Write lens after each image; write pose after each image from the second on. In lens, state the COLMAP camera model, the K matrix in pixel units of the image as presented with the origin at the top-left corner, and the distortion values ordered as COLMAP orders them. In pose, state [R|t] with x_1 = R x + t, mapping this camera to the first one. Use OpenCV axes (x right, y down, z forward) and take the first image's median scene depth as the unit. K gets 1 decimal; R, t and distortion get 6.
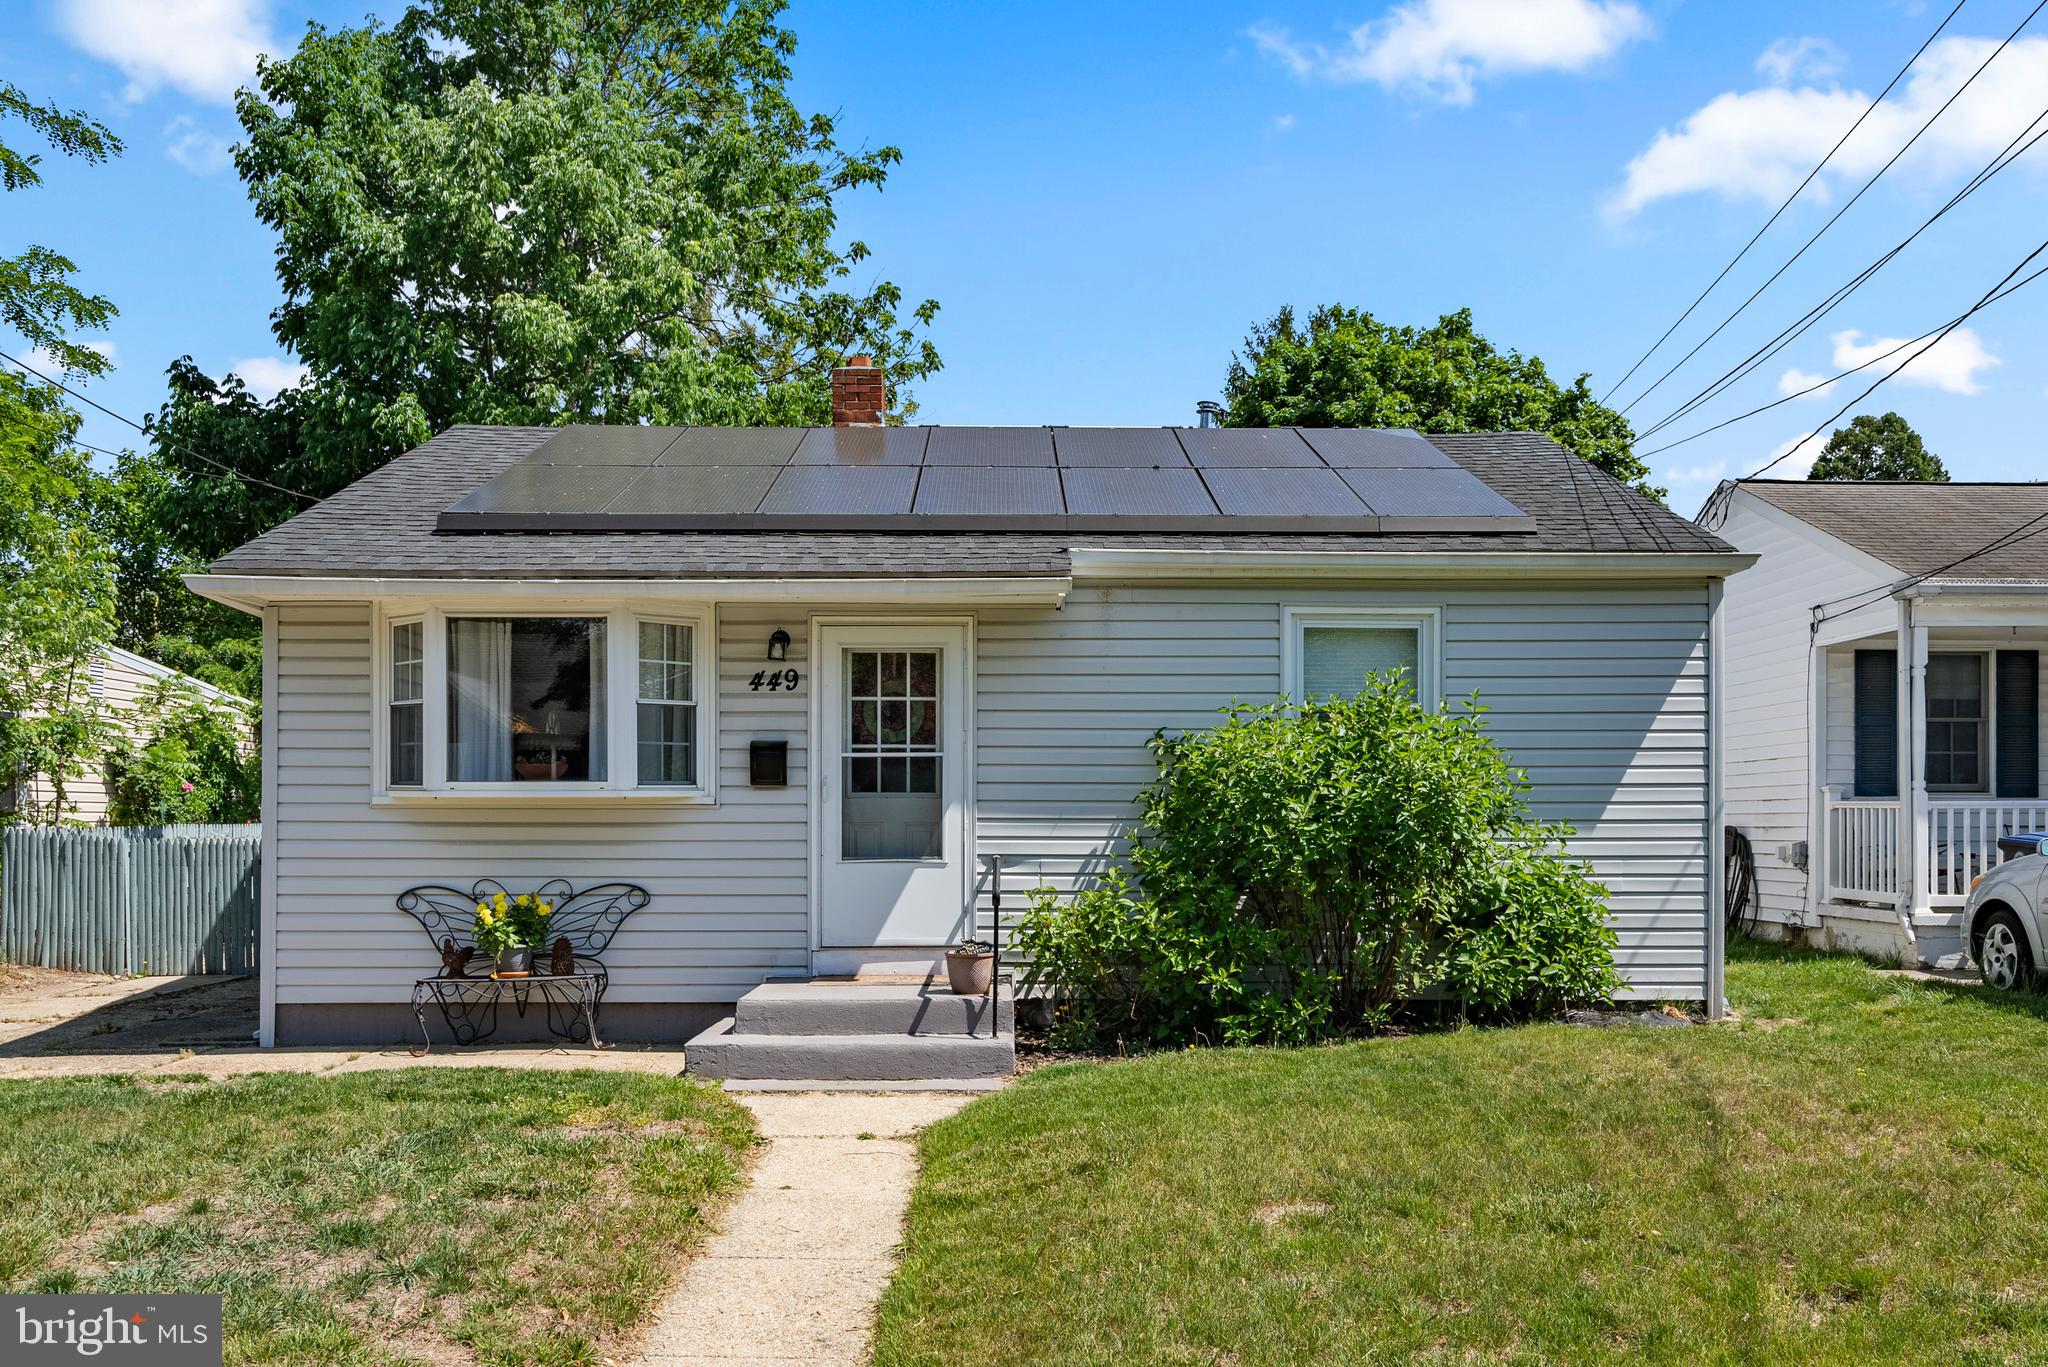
lens RADIAL K [[1643.2, 0, 1029.4], [0, 1643.2, 818.2], [0, 0, 1]] dist [0.005741, -0.000065]
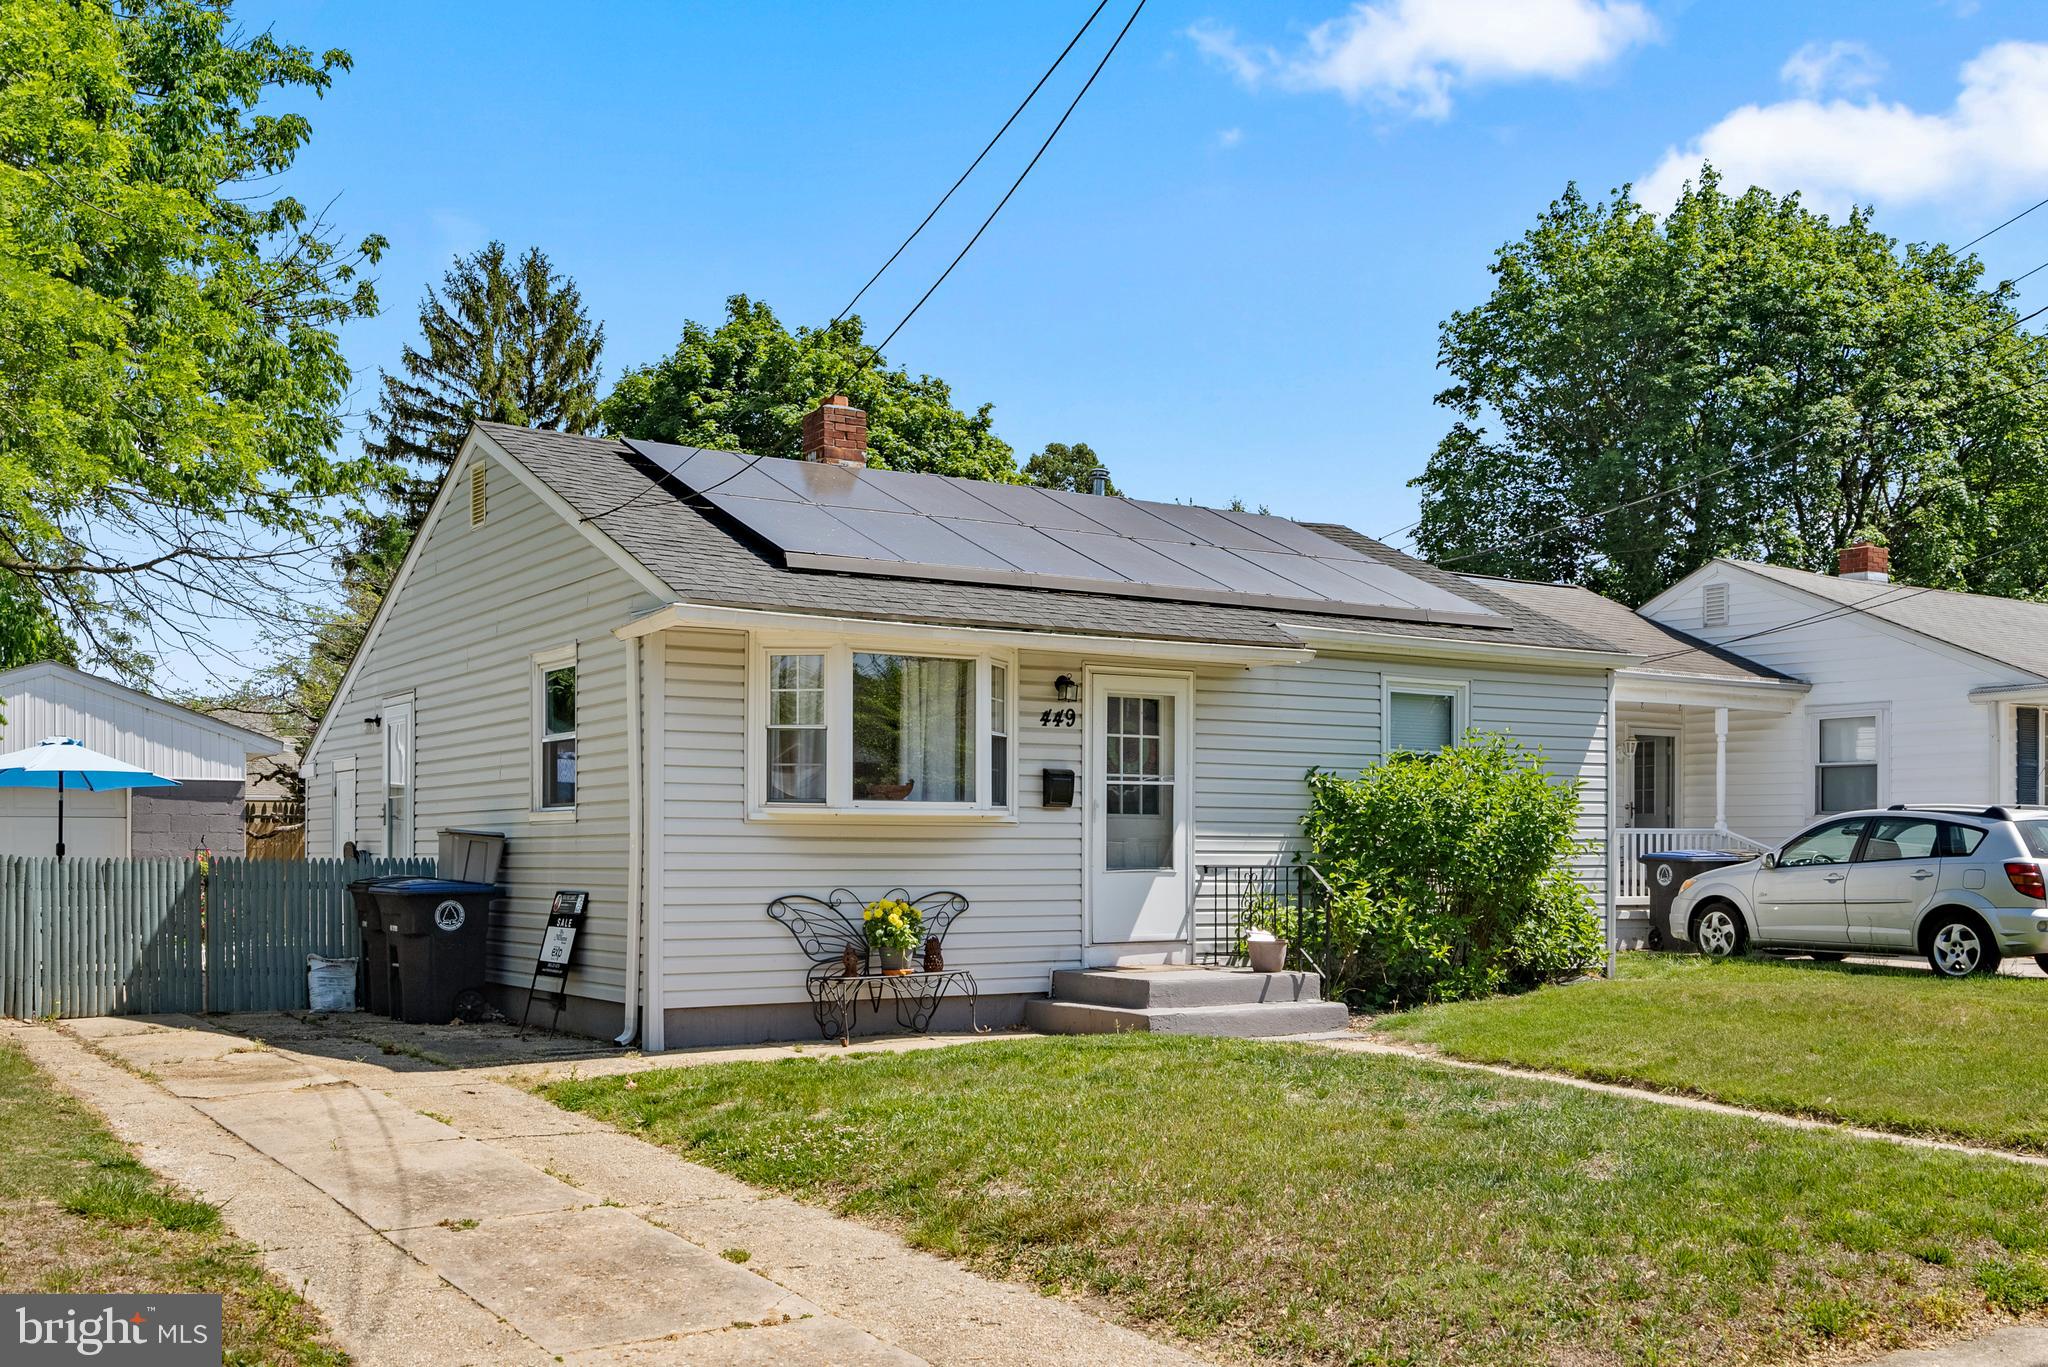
lens RADIAL K [[2061.2, 0, 1023.4], [0, 2061.2, 841.9], [0, 0, 1]] dist [-0.000354, -0.004324]
pose [[0.844528, 0.003997, 0.535496, -0.967367], [-0.002033, 0.999989, -0.004258, 0.011371], [-0.535507, 0.002507, 0.844527, -0.232575]]
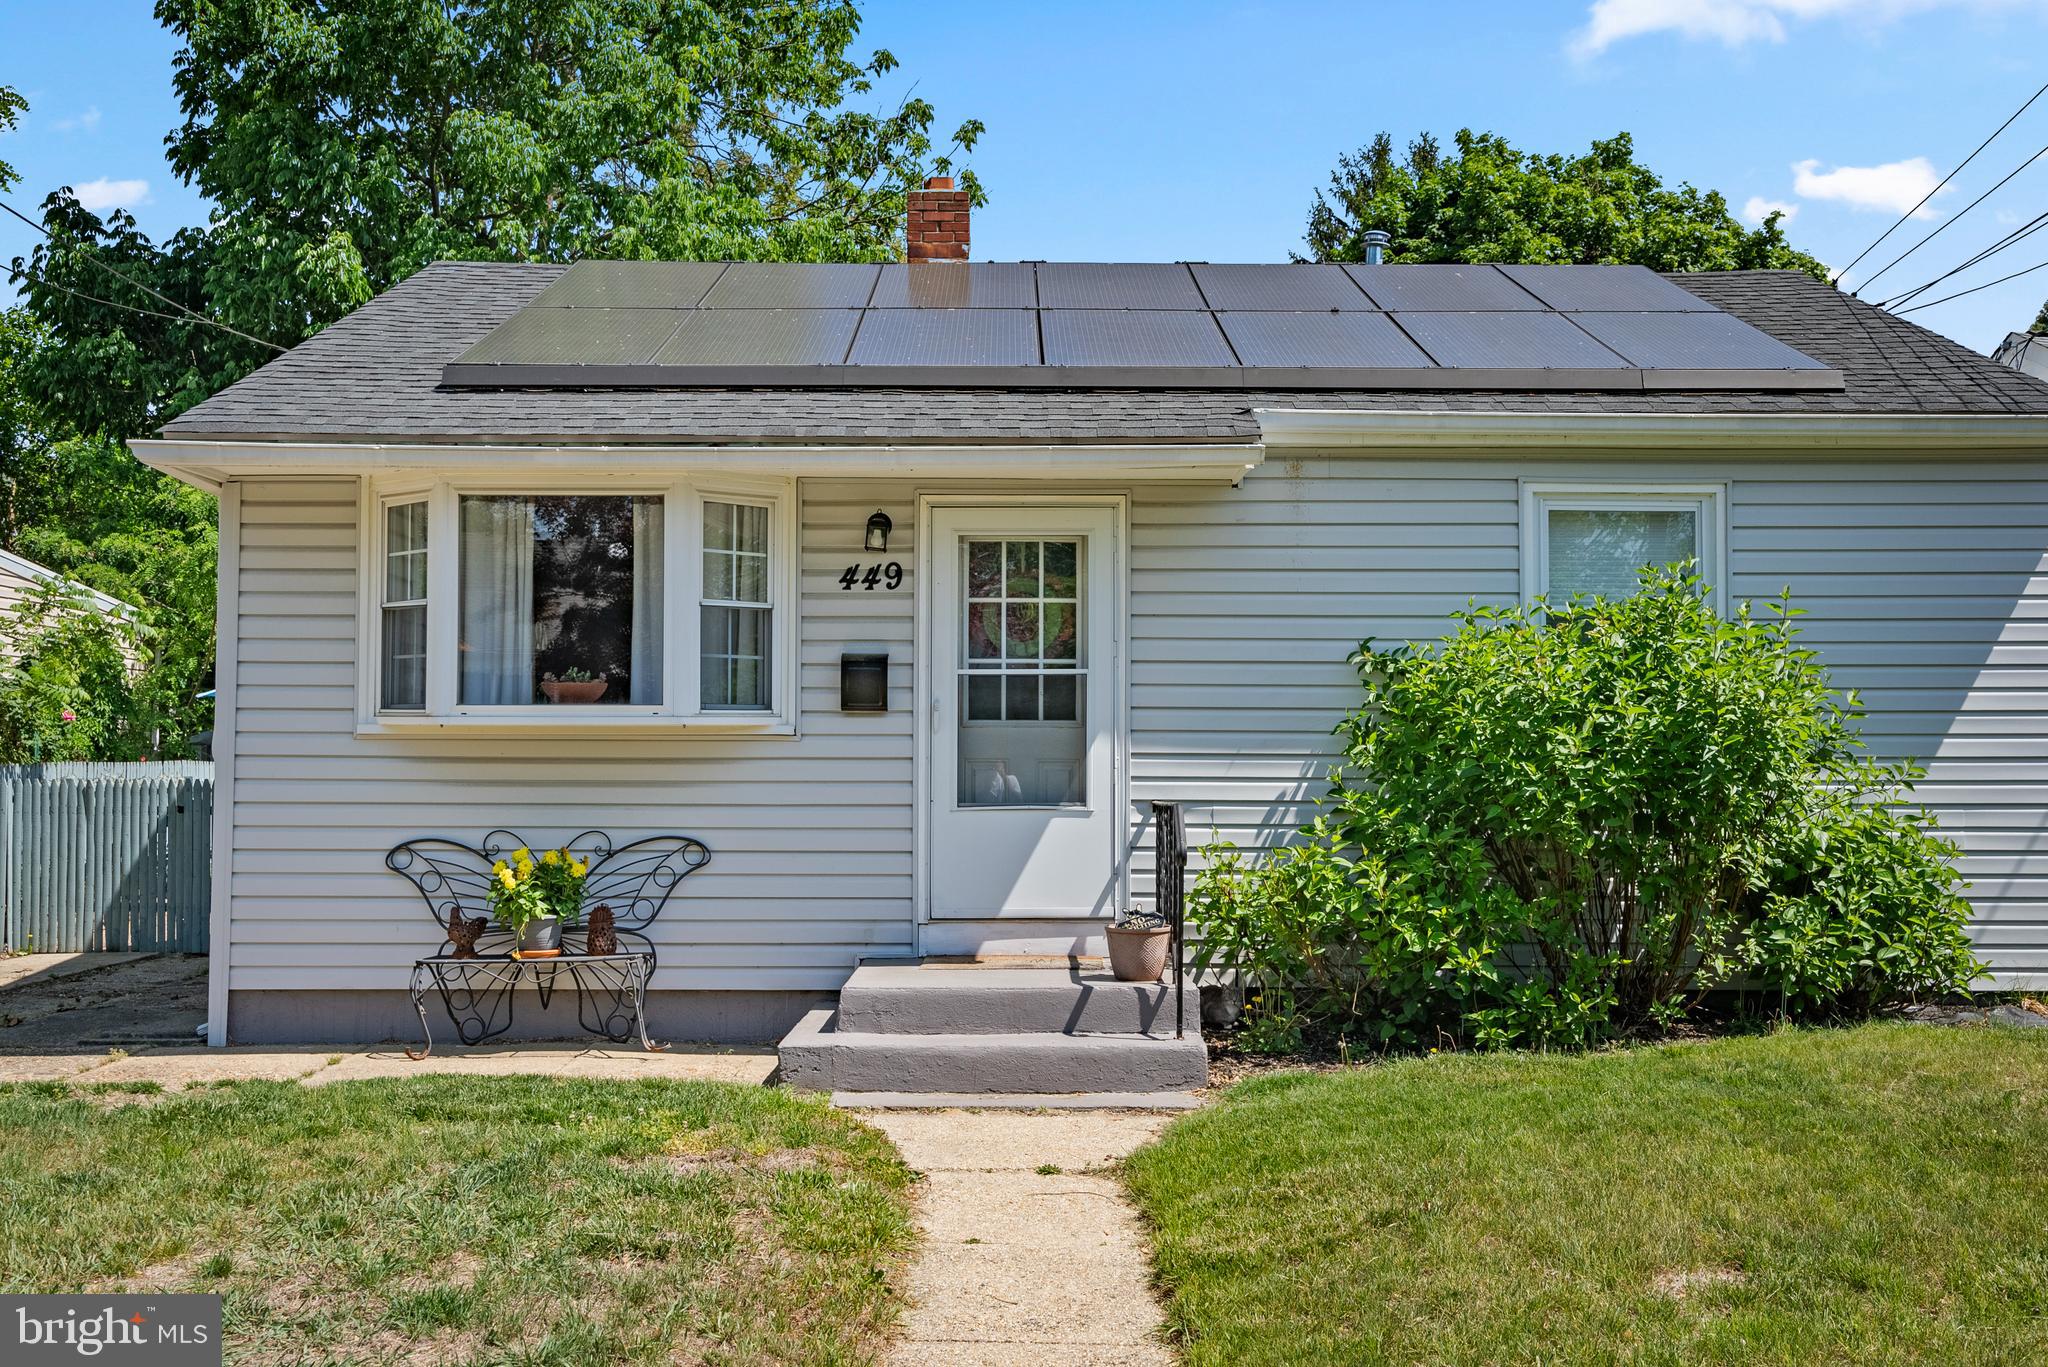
lens RADIAL K [[2010.9, 0, 1024.0], [0, 2010.9, 683.5], [0, 0, 1]] dist [0.001873, 0.001554]
pose [[0.999973, 0.001989, -0.007056, -0.075924], [-0.002259, 0.999257, -0.038464, 0.003639], [0.006974, 0.038479, 0.999235, 0.046685]]
